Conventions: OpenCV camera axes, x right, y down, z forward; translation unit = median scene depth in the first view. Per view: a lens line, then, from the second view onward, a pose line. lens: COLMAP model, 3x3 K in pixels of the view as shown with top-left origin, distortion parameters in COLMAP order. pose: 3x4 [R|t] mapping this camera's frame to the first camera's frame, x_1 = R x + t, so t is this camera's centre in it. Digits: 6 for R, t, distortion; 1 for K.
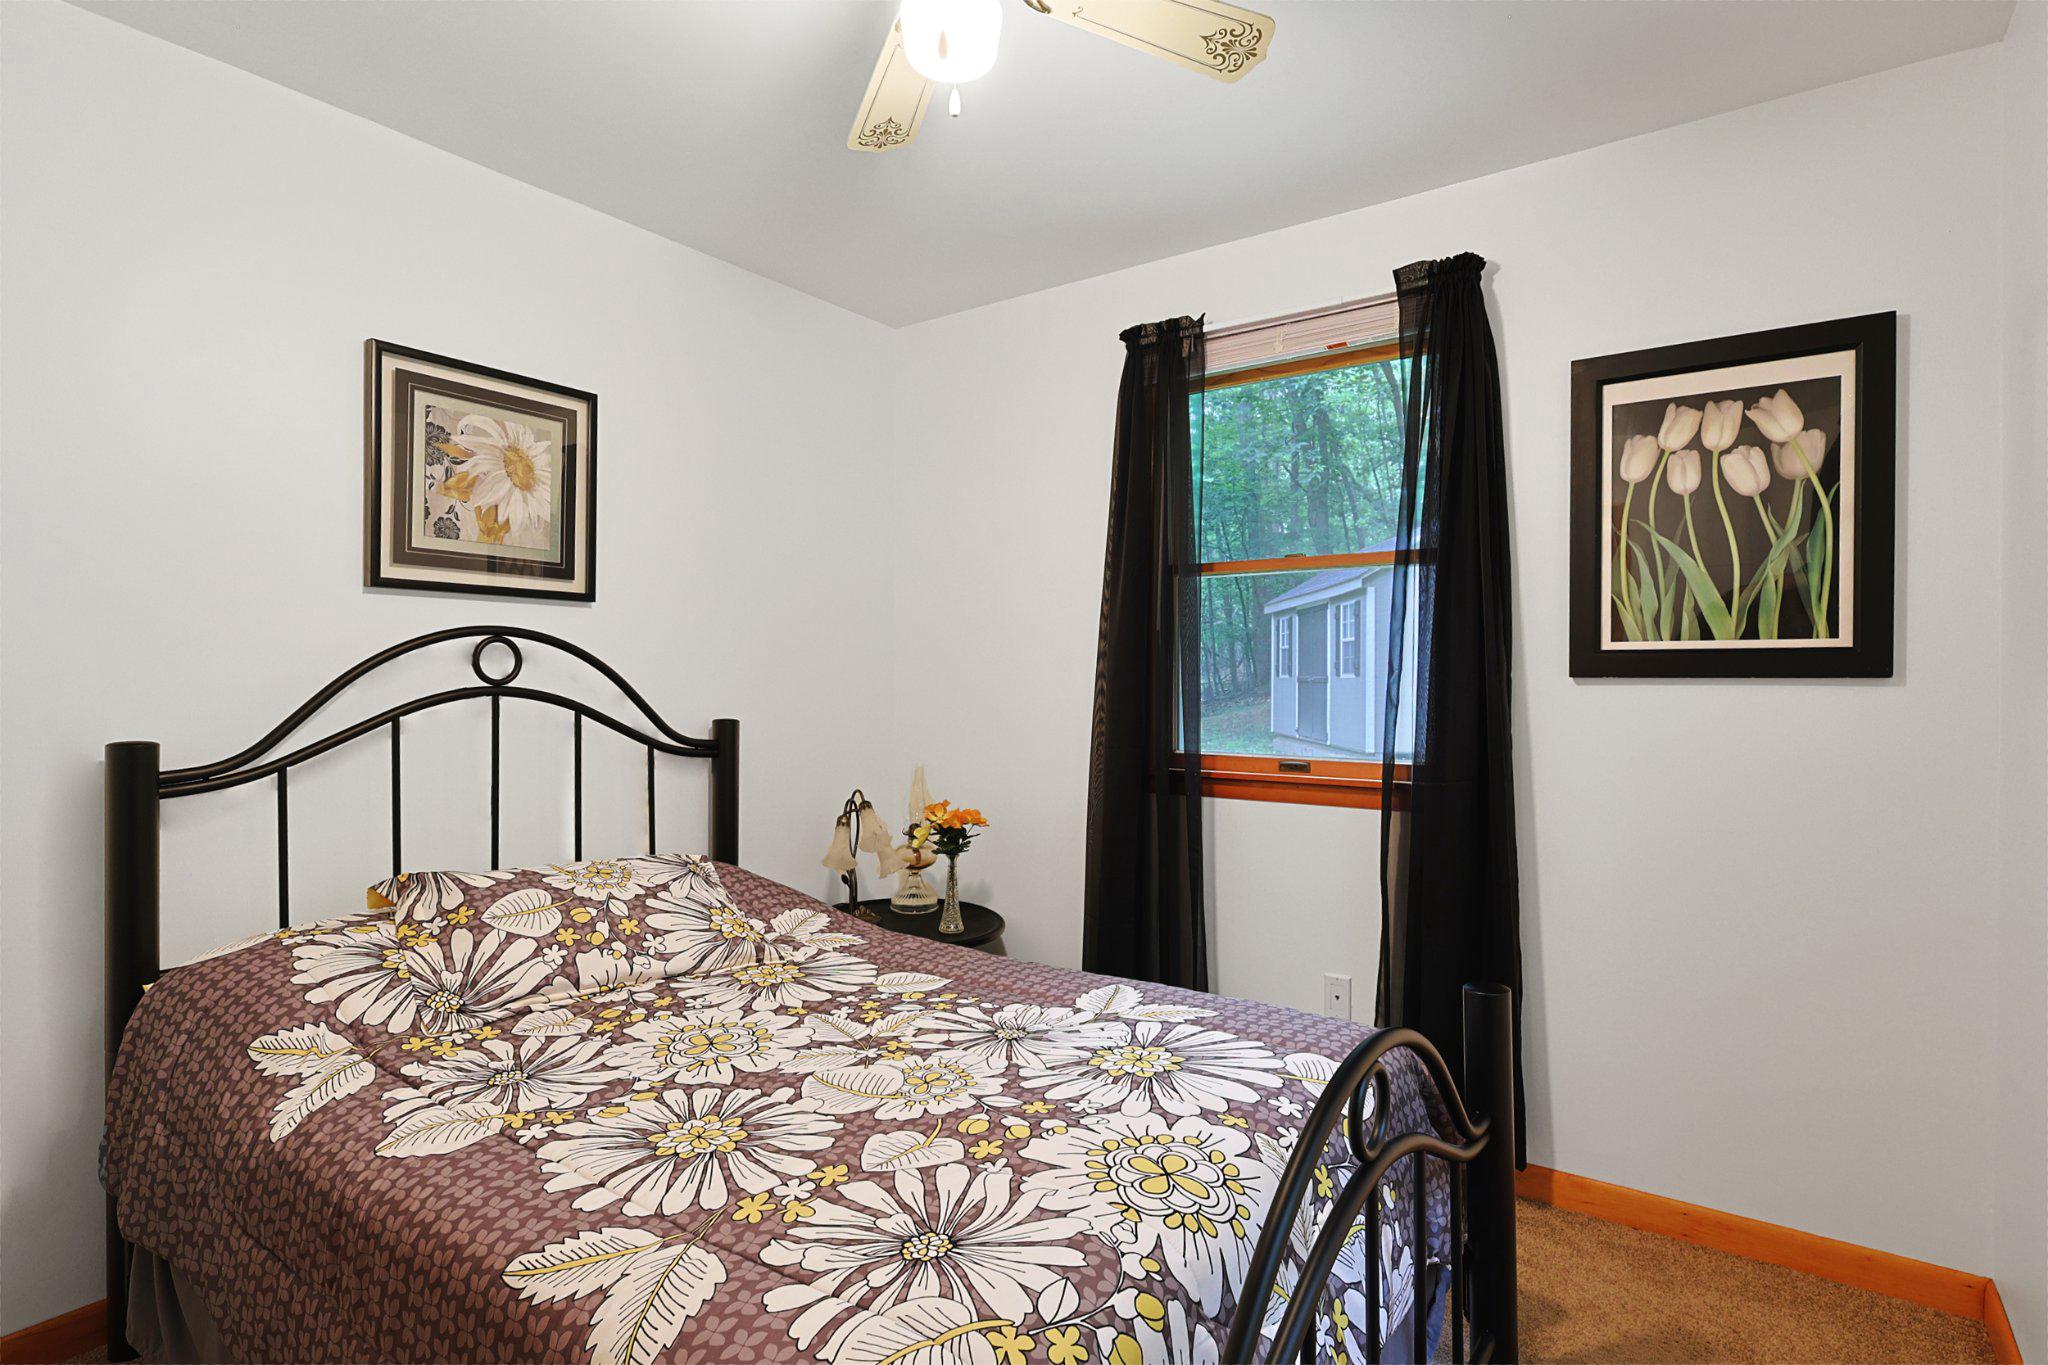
lens RADIAL K [[1010.7, 0, 1011.1], [0, 1010.7, 679.5], [0, 0, 1]] dist [0.000026, 0.000773]
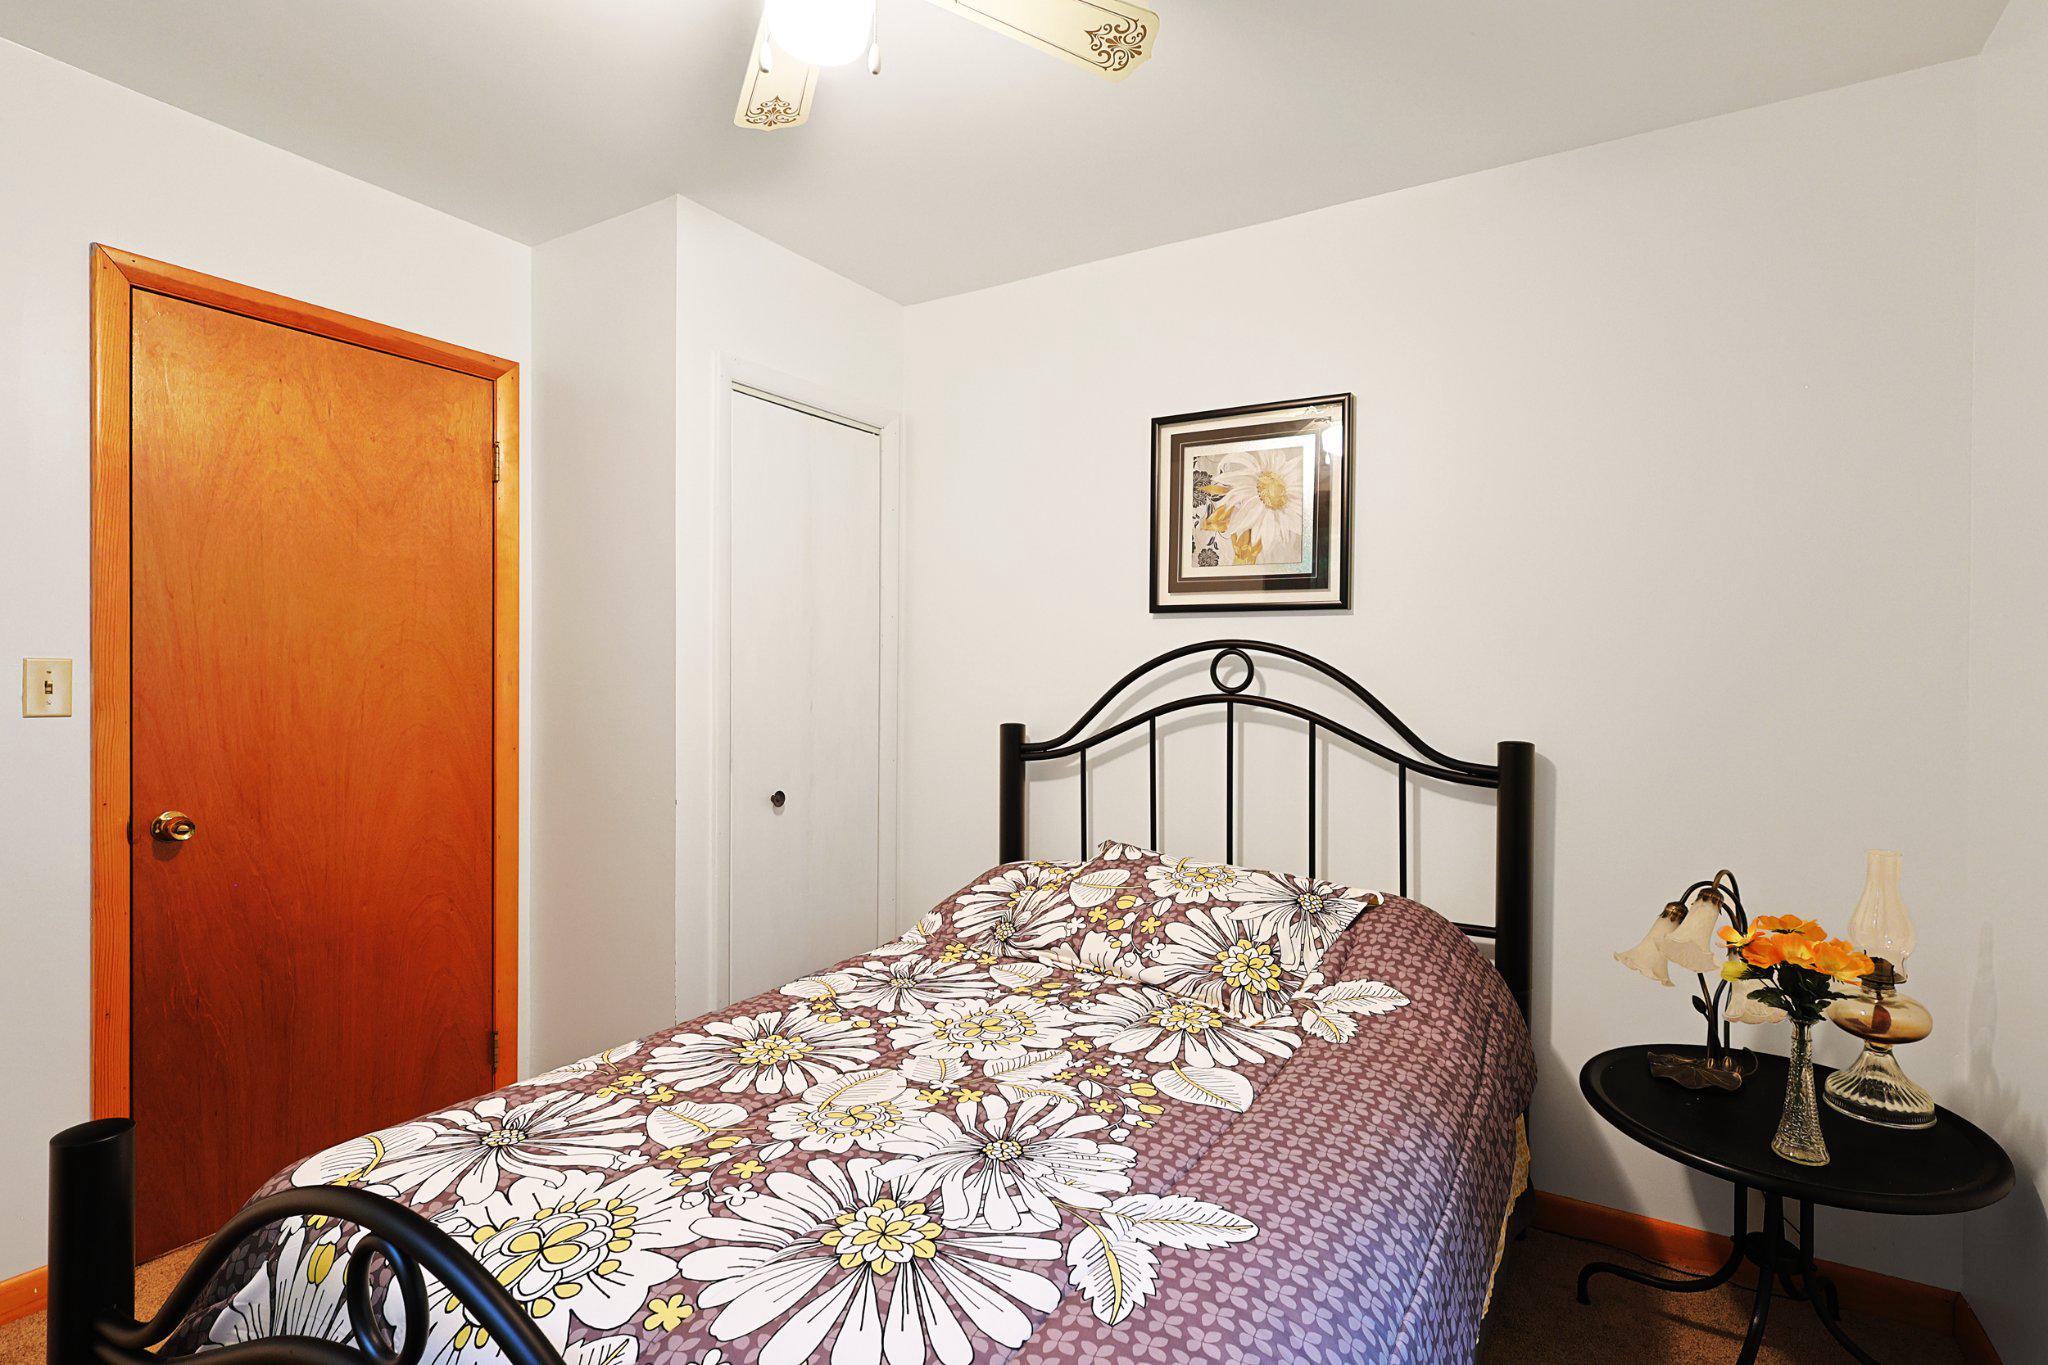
lens RADIAL K [[1020.8, 0, 1114.9], [0, 1020.8, 681.1], [0, 0, 1]] dist [-0.002886, 0.000260]
pose [[0.125176, 0.005935, -0.992117, 0.618988], [-0.011463, 0.999924, 0.004535, -0.011714], [0.992068, 0.010805, 0.125234, 0.774590]]
